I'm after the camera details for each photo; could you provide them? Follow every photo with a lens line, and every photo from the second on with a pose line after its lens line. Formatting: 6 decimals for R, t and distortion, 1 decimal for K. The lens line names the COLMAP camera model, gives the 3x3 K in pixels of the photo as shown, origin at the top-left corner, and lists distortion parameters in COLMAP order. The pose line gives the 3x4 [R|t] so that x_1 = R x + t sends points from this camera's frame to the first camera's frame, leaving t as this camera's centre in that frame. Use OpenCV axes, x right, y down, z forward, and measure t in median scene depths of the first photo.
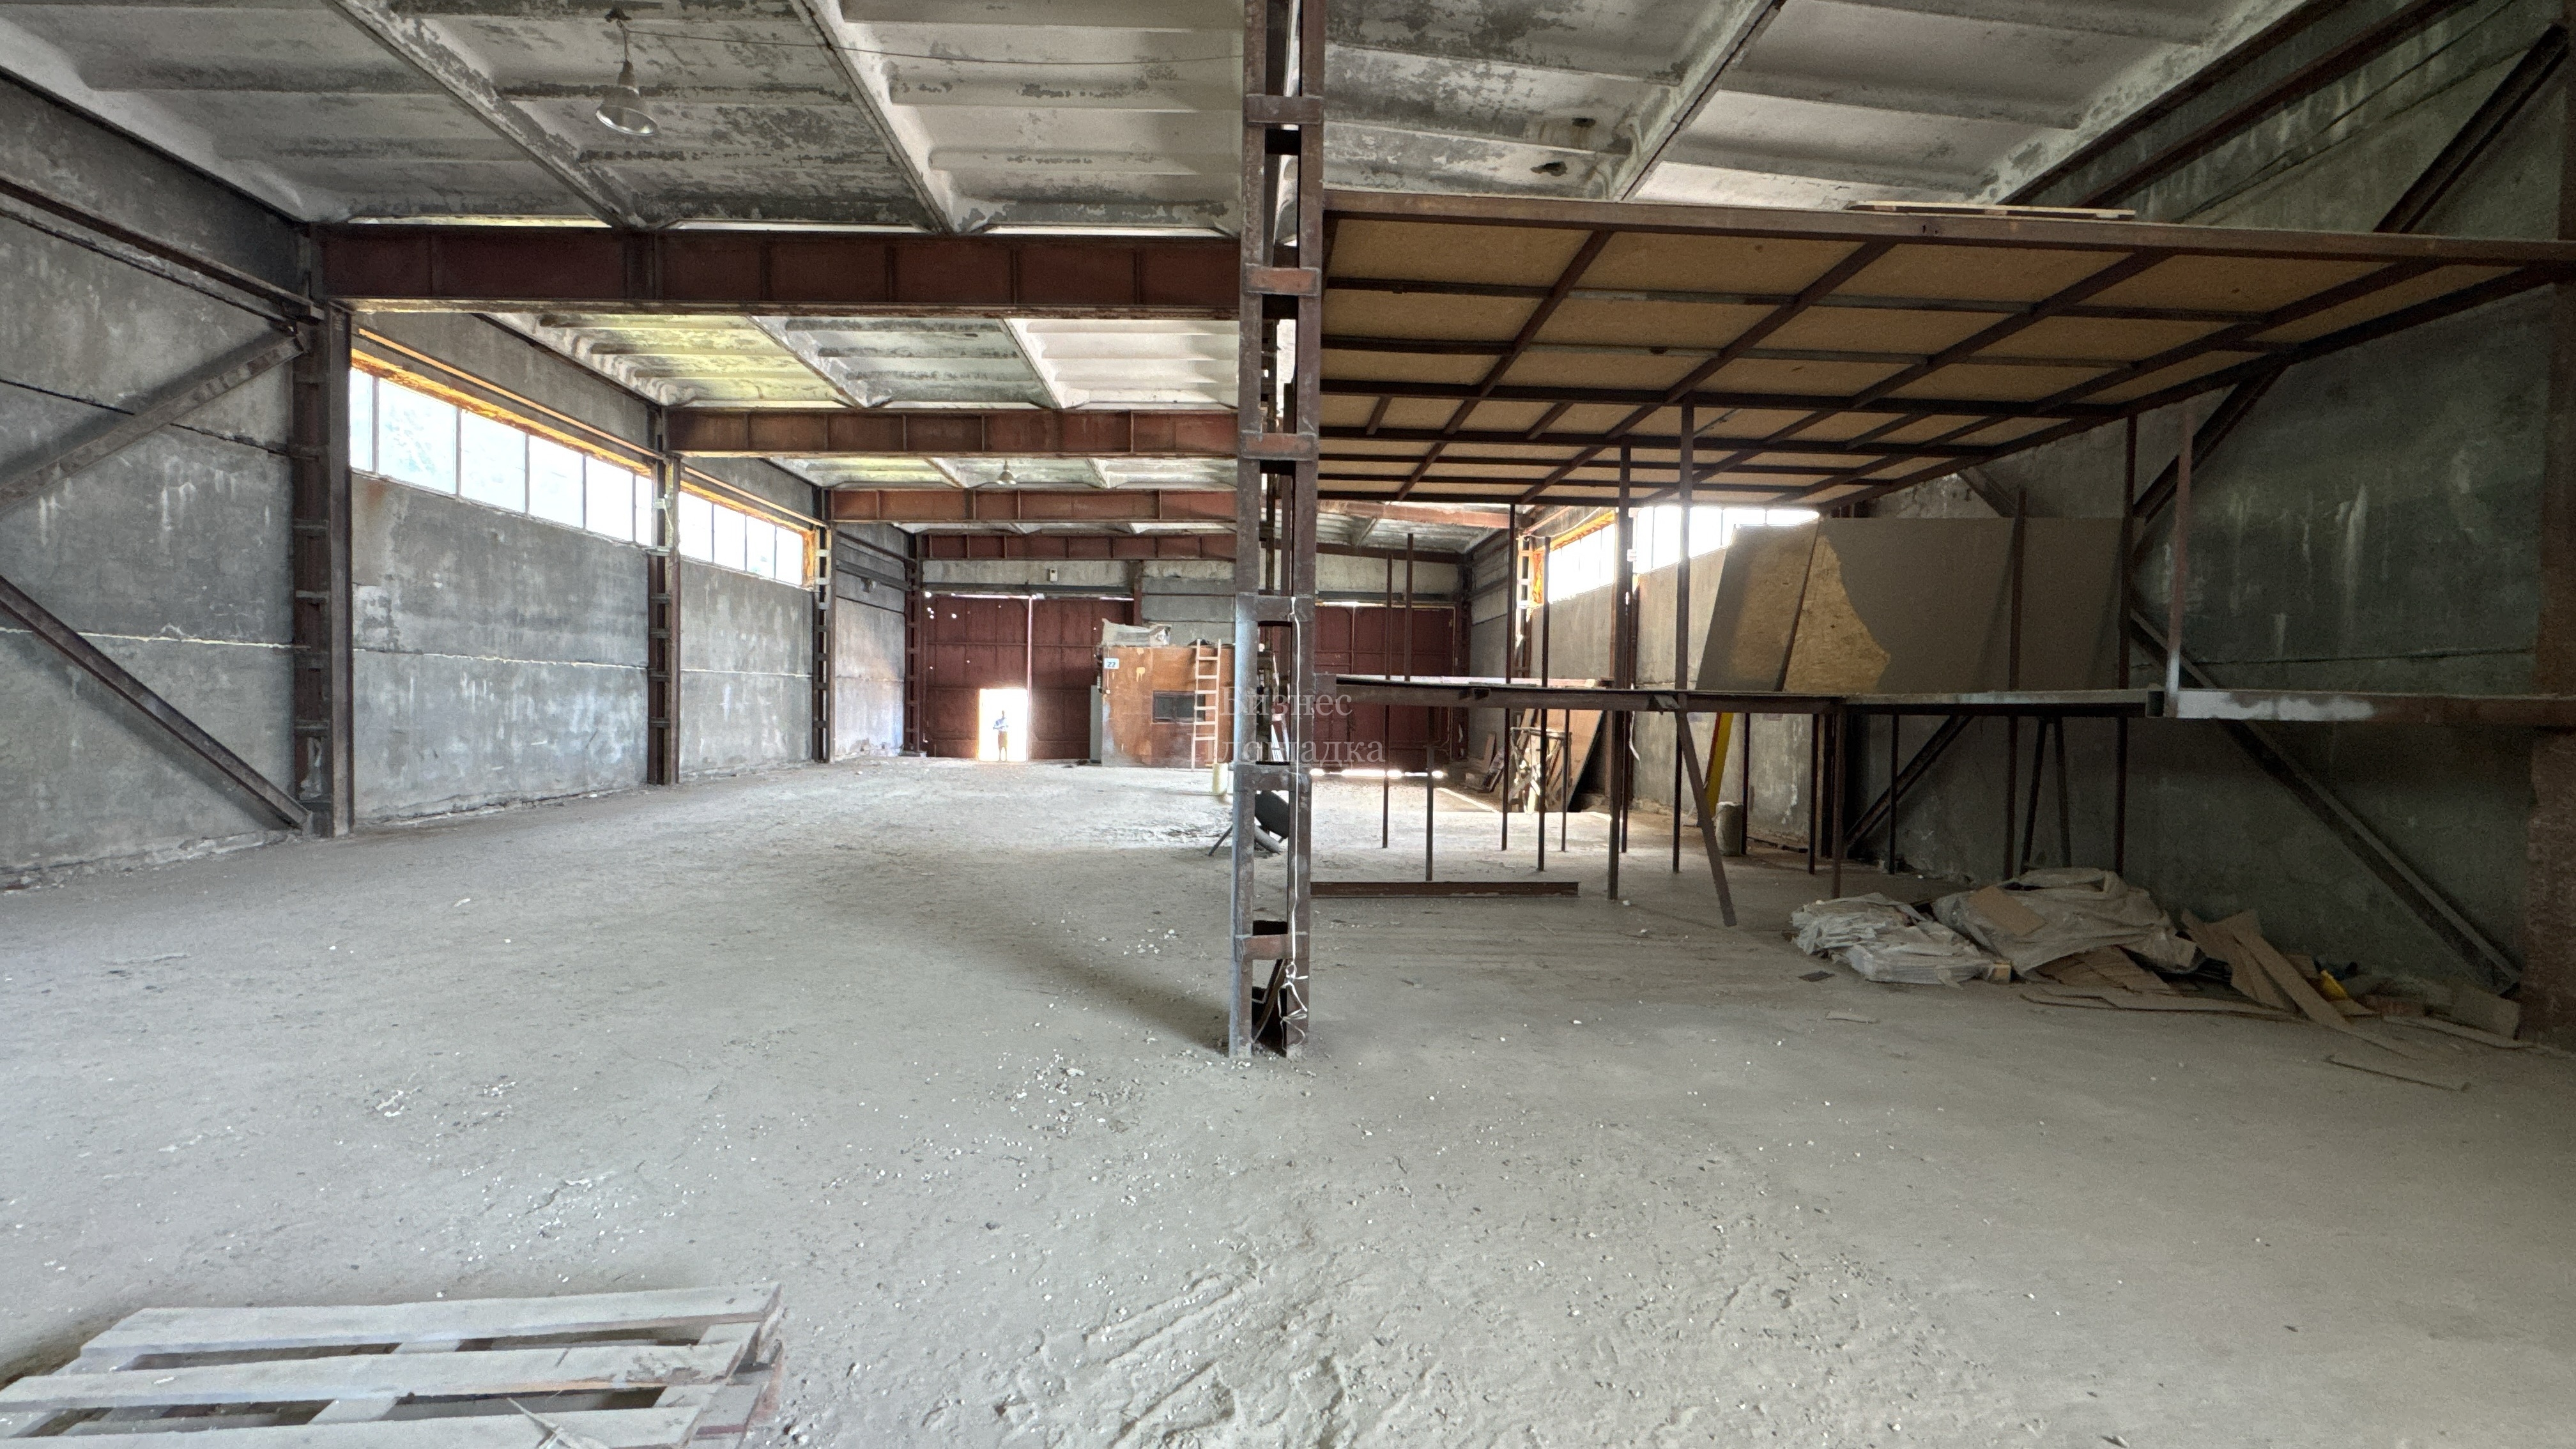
lens RADIAL K [[1020.6, 0, 1294.9], [0, 1020.6, 722.4], [0, 0, 1]] dist [-0.001717, 0.000282]
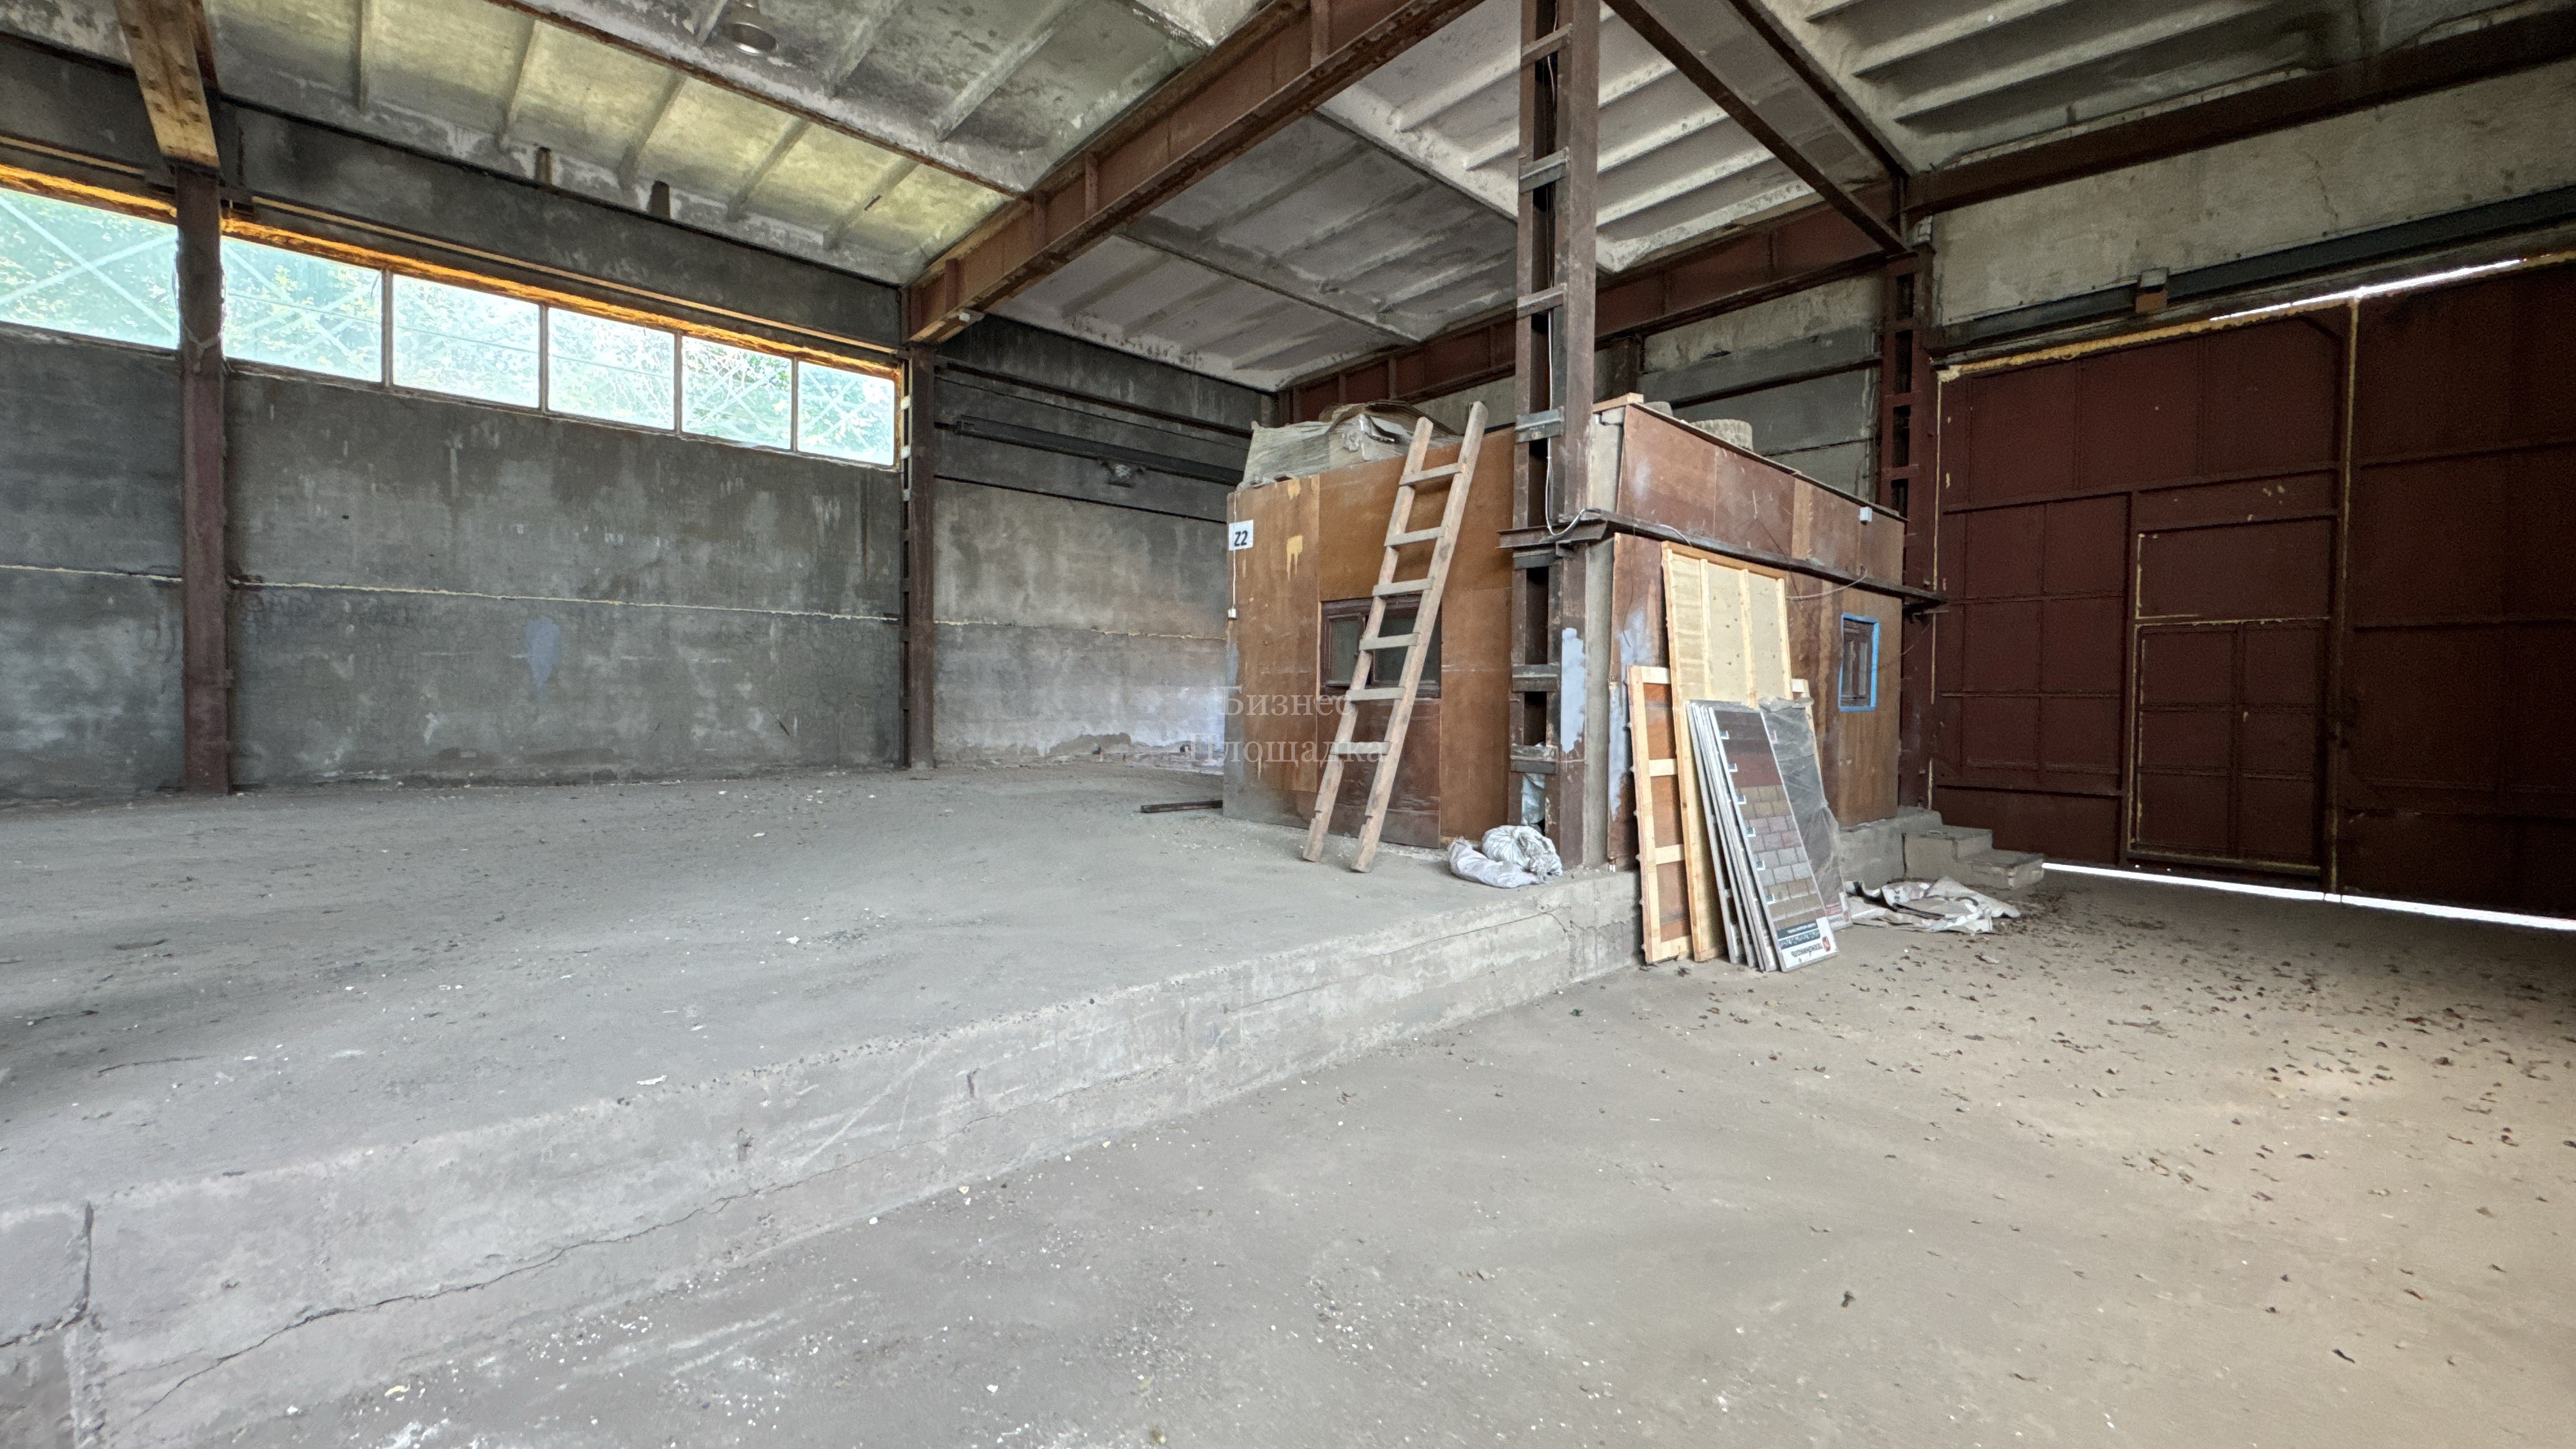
lens RADIAL K [[1020.6, 0, 1294.9], [0, 1020.6, 722.4], [0, 0, 1]] dist [-0.001717, 0.000282]
pose [[0.635702, 0.000593, -0.771934, 0.168206], [-0.018484, 0.999725, -0.014453, 0.020949], [0.771713, 0.023456, 0.635538, 1.155554]]
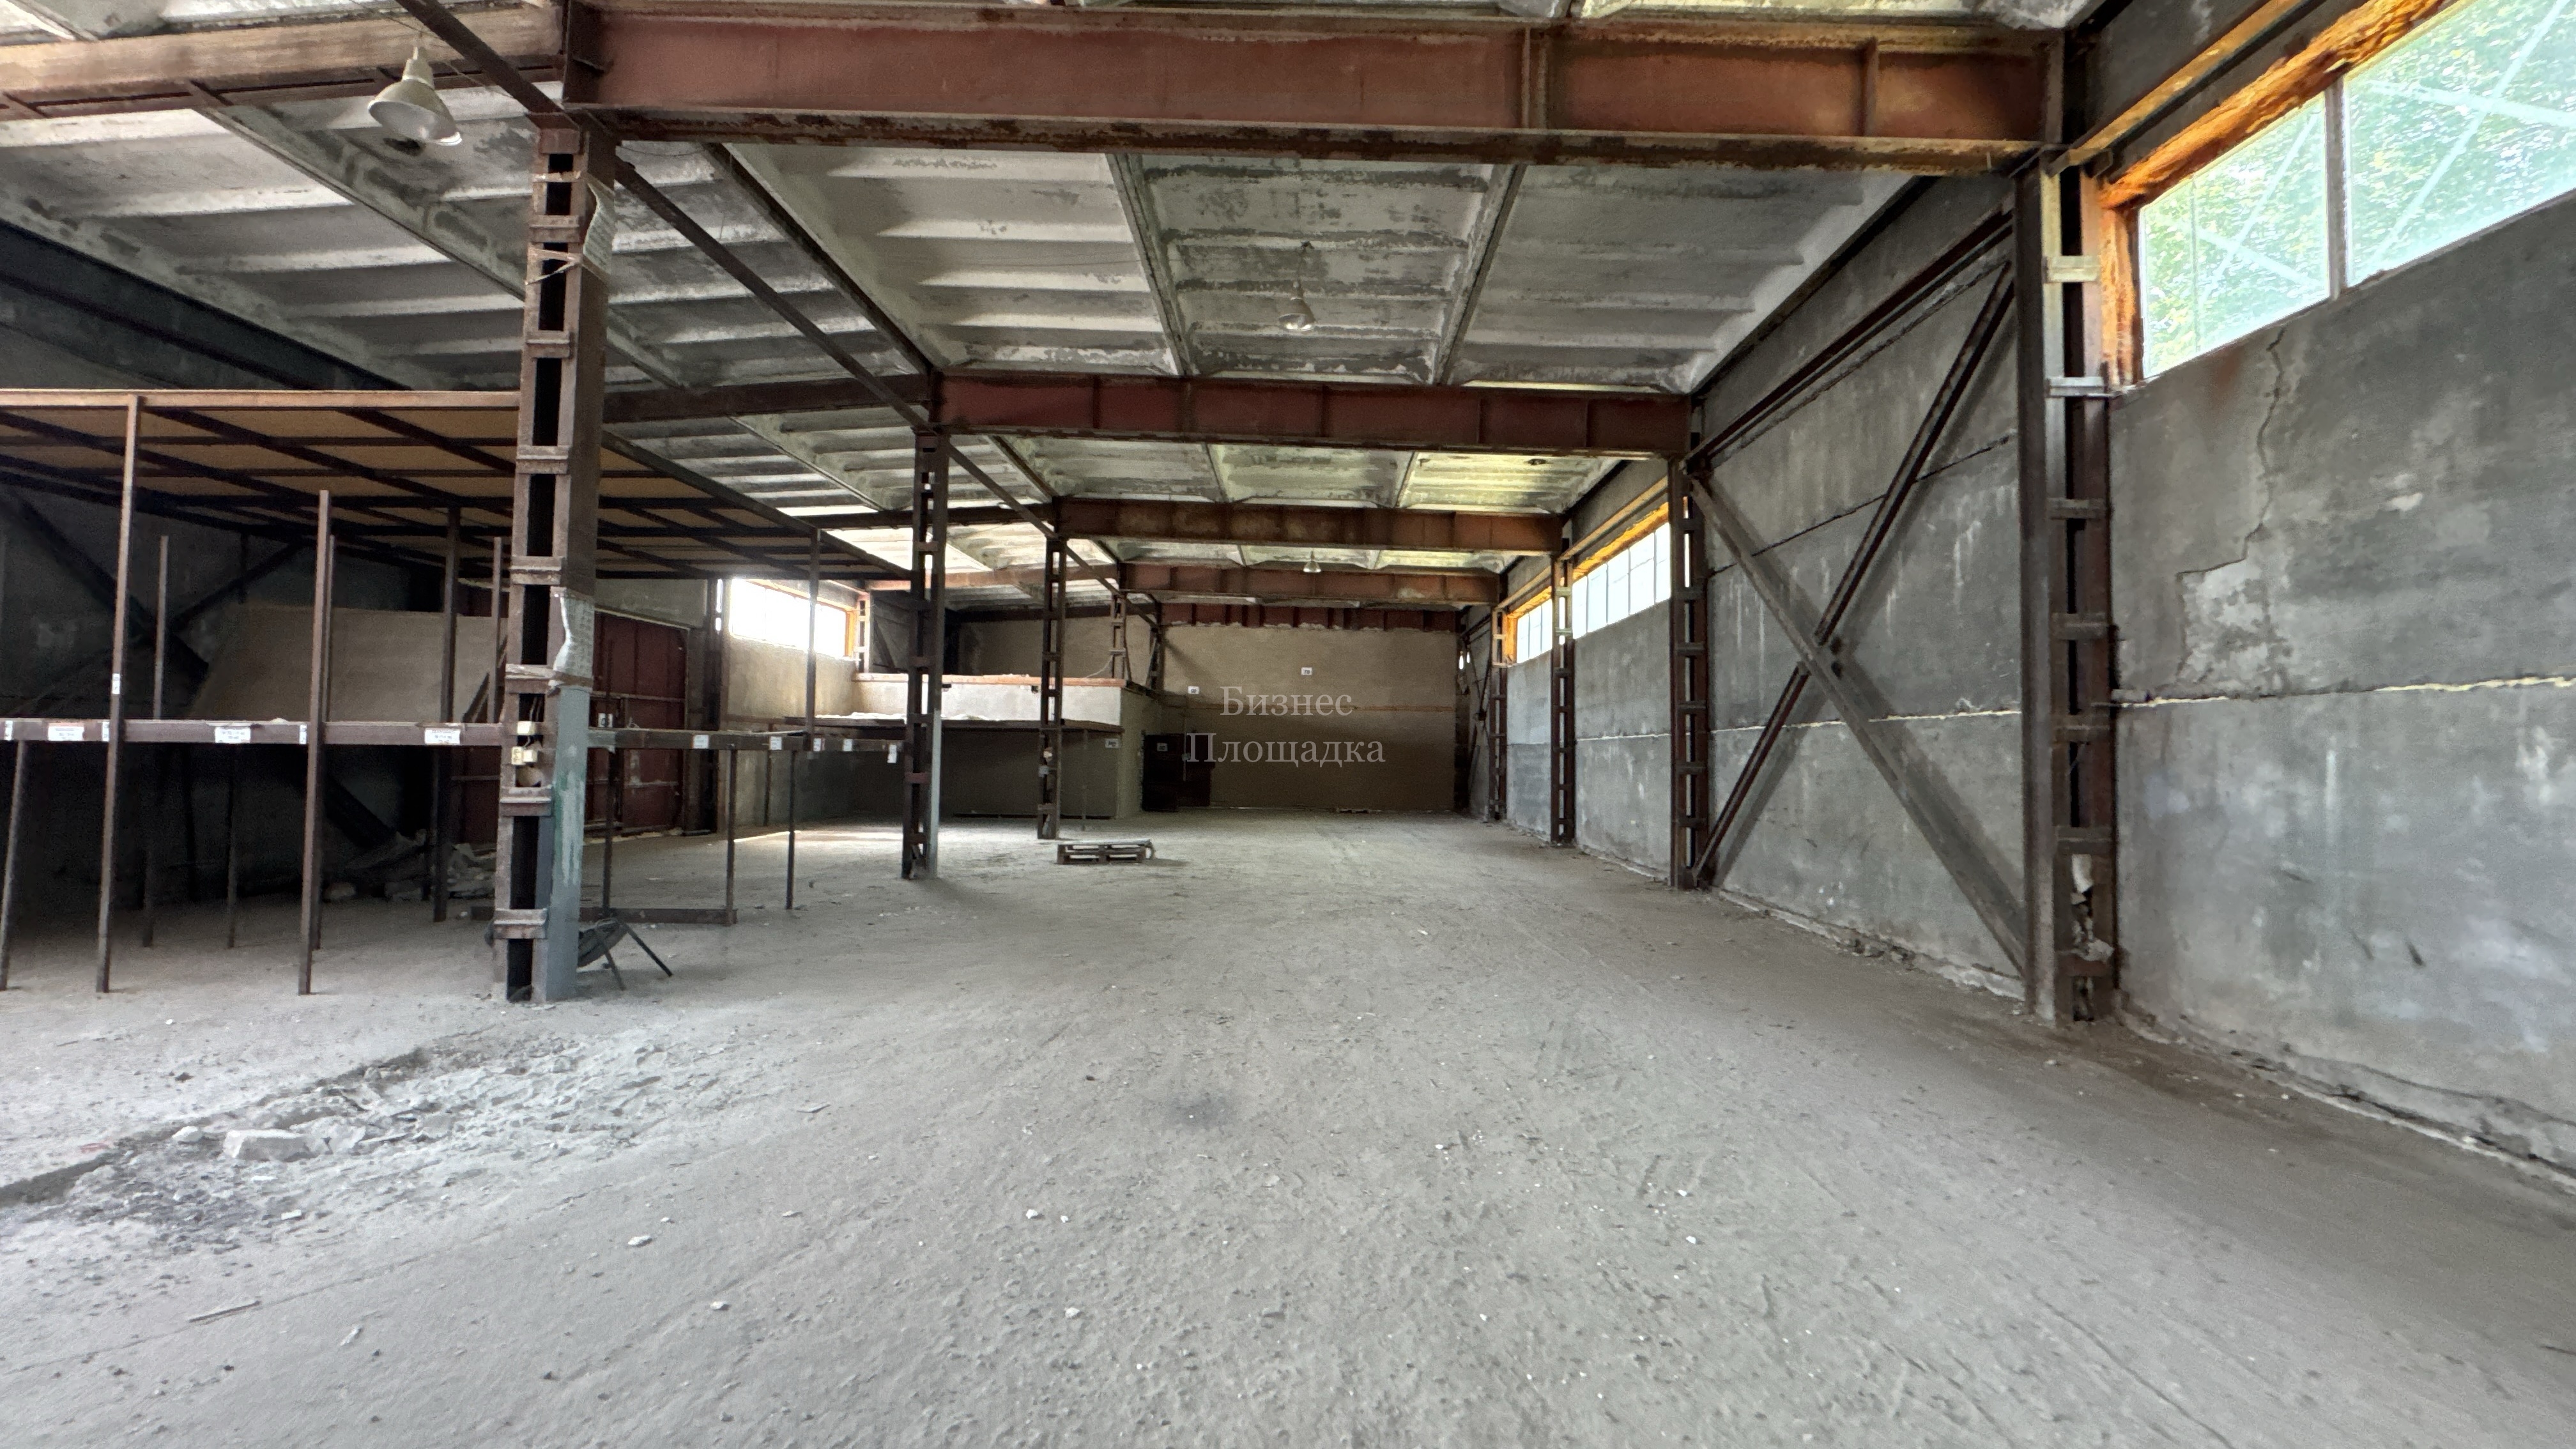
lens RADIAL K [[1028.3, 0, 1296.2], [0, 1028.3, 722.1], [0, 0, 1]] dist [-0.002742, -0.000199]
pose [[-0.997130, -0.028997, 0.069938, -0.359397], [-0.029841, 0.999493, -0.011066, -0.029142], [-0.069582, -0.013121, -0.997490, 1.094598]]
